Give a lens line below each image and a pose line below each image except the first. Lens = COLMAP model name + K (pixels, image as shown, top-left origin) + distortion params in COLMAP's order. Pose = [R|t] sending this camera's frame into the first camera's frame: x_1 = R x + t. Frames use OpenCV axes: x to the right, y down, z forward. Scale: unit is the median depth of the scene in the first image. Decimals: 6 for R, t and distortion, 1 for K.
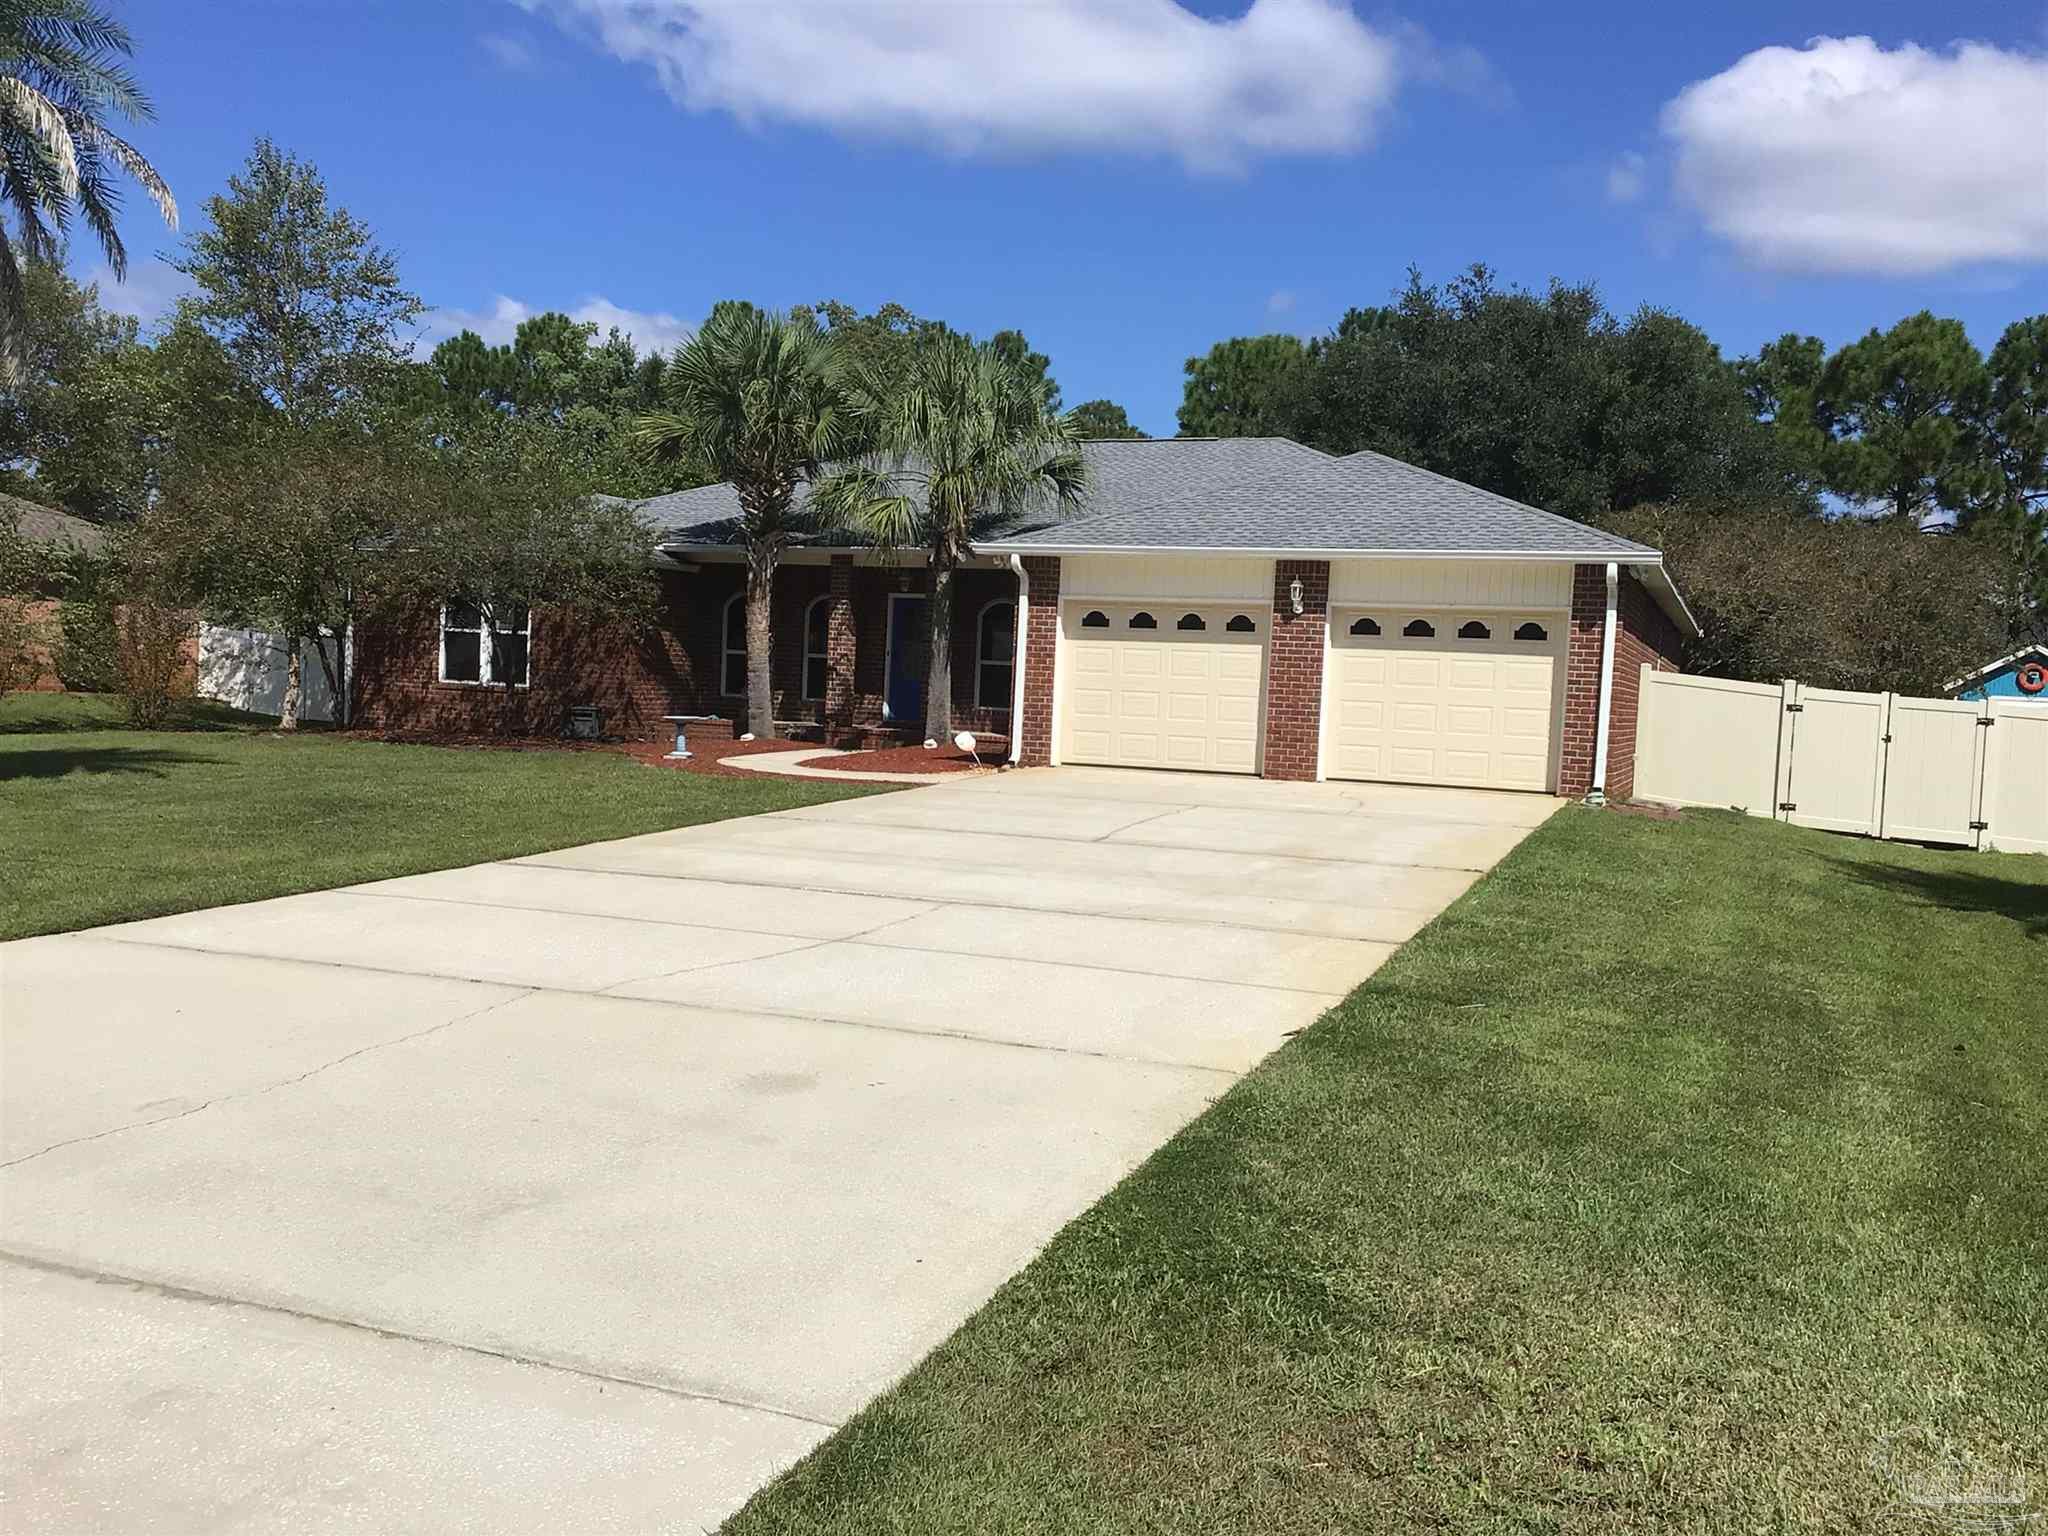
lens RADIAL K [[1818.7, 0, 1037.3], [0, 1818.7, 762.7], [0, 0, 1]] dist [0.074058, -0.062606]
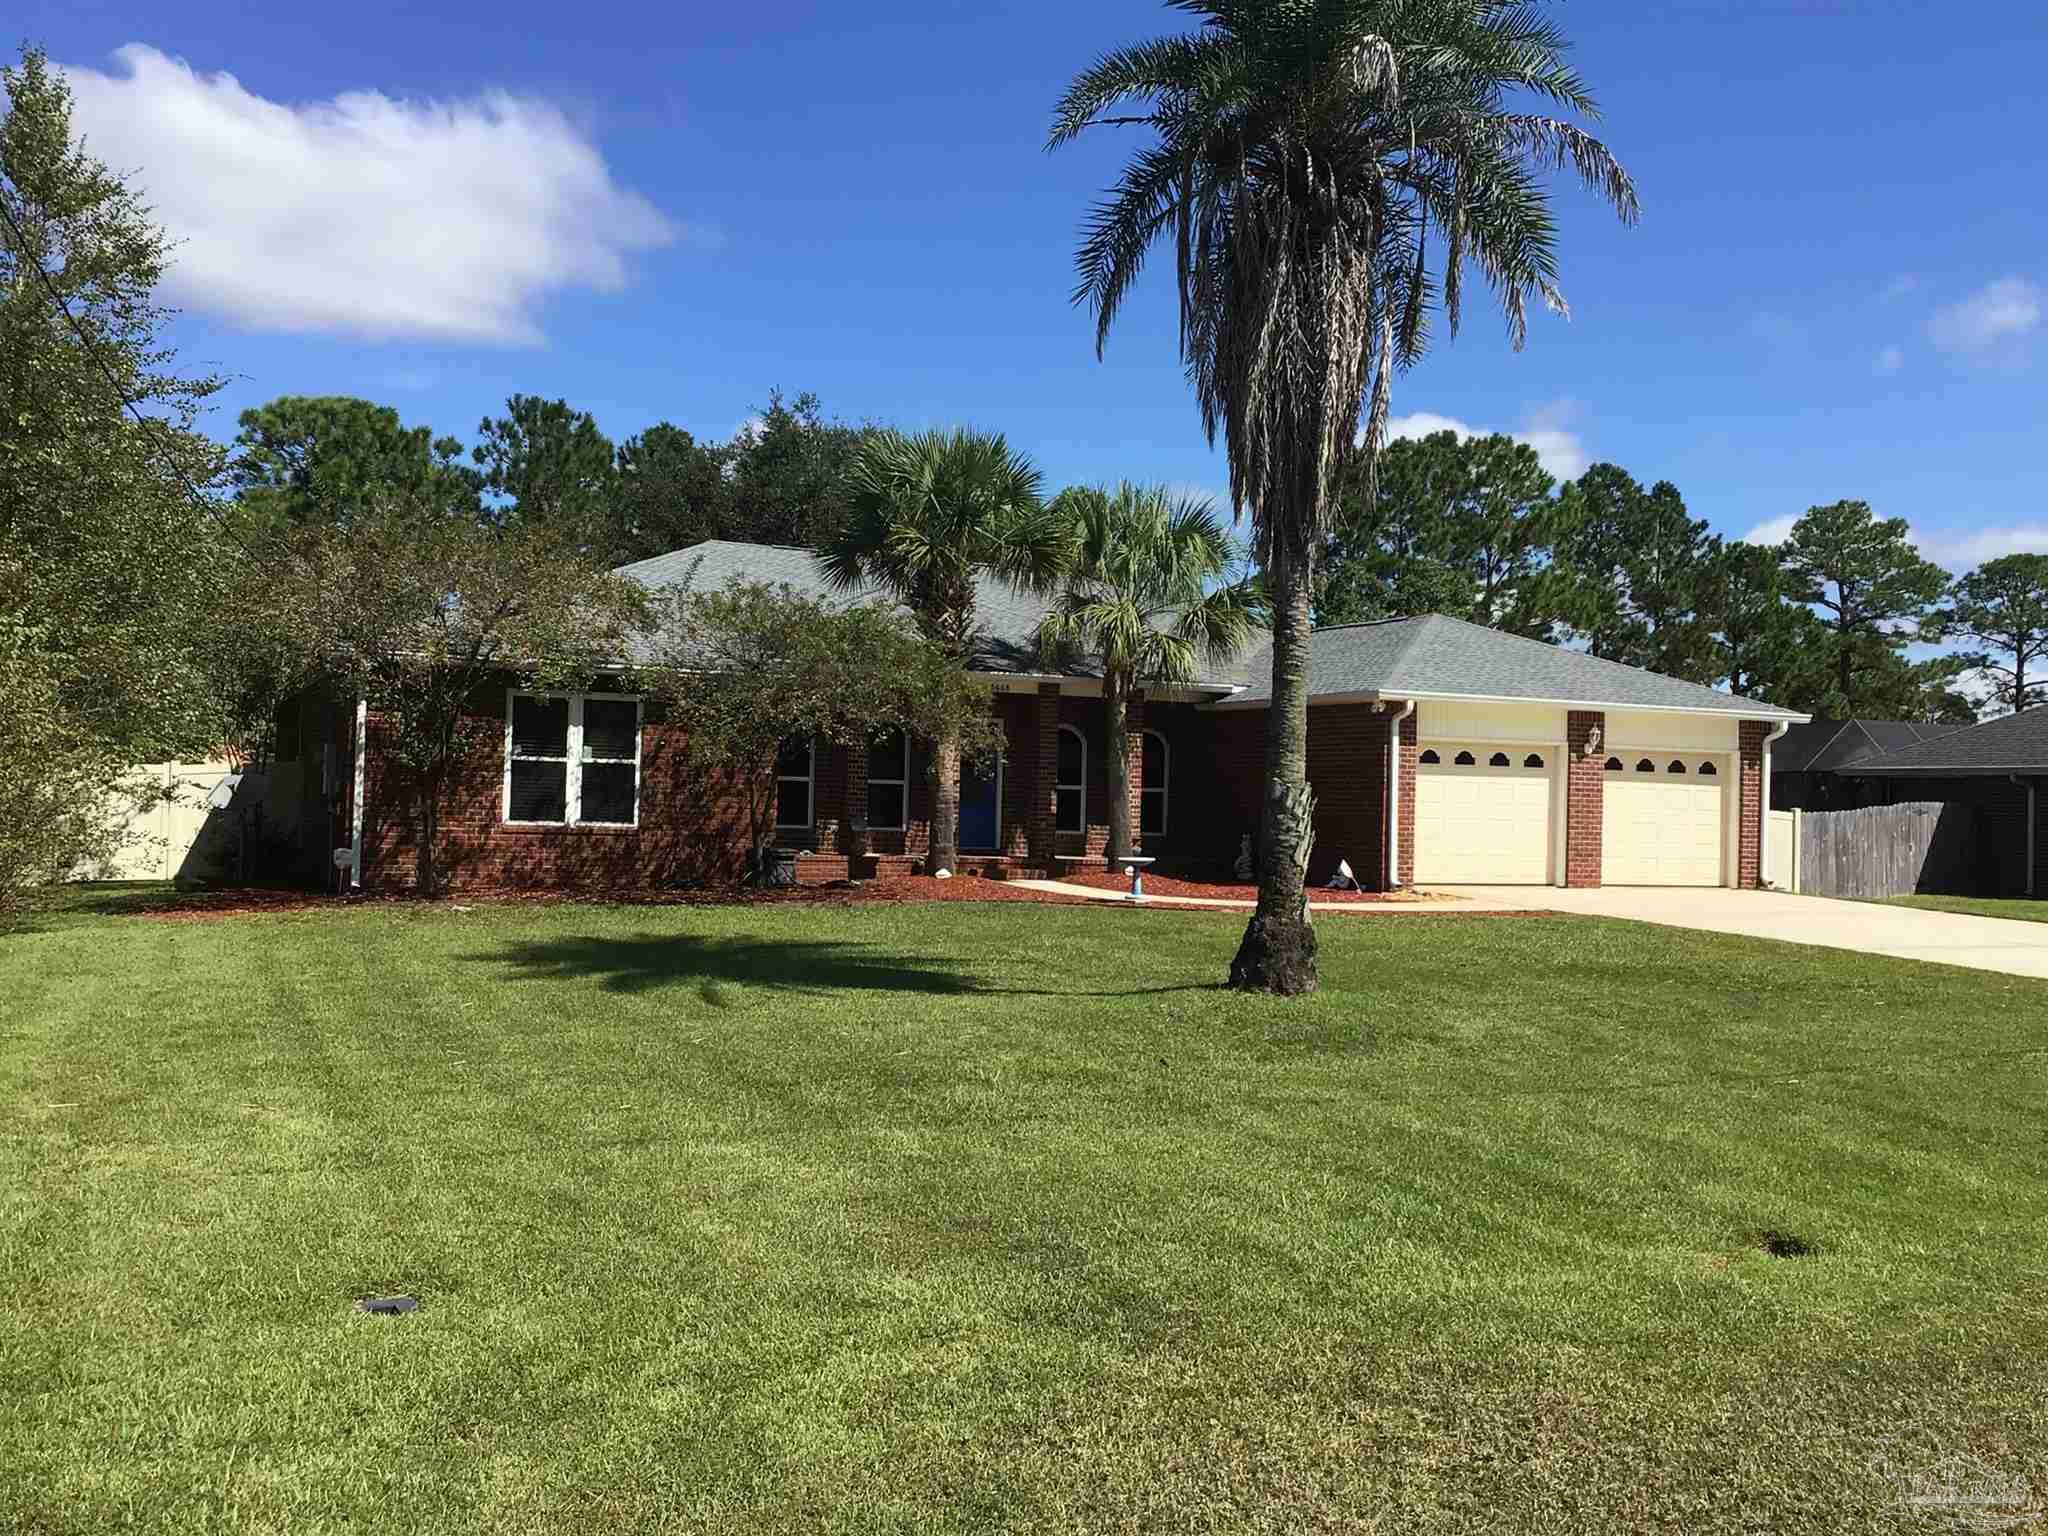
lens RADIAL K [[1818.7, 0, 1021.3], [0, 1818.7, 763.3], [0, 0, 1]] dist [0.074058, -0.062606]
pose [[0.690746, -0.010528, 0.723021, -0.746626], [0.037492, 0.999071, -0.021271, -0.045373], [-0.722125, 0.041800, 0.690498, 0.295836]]
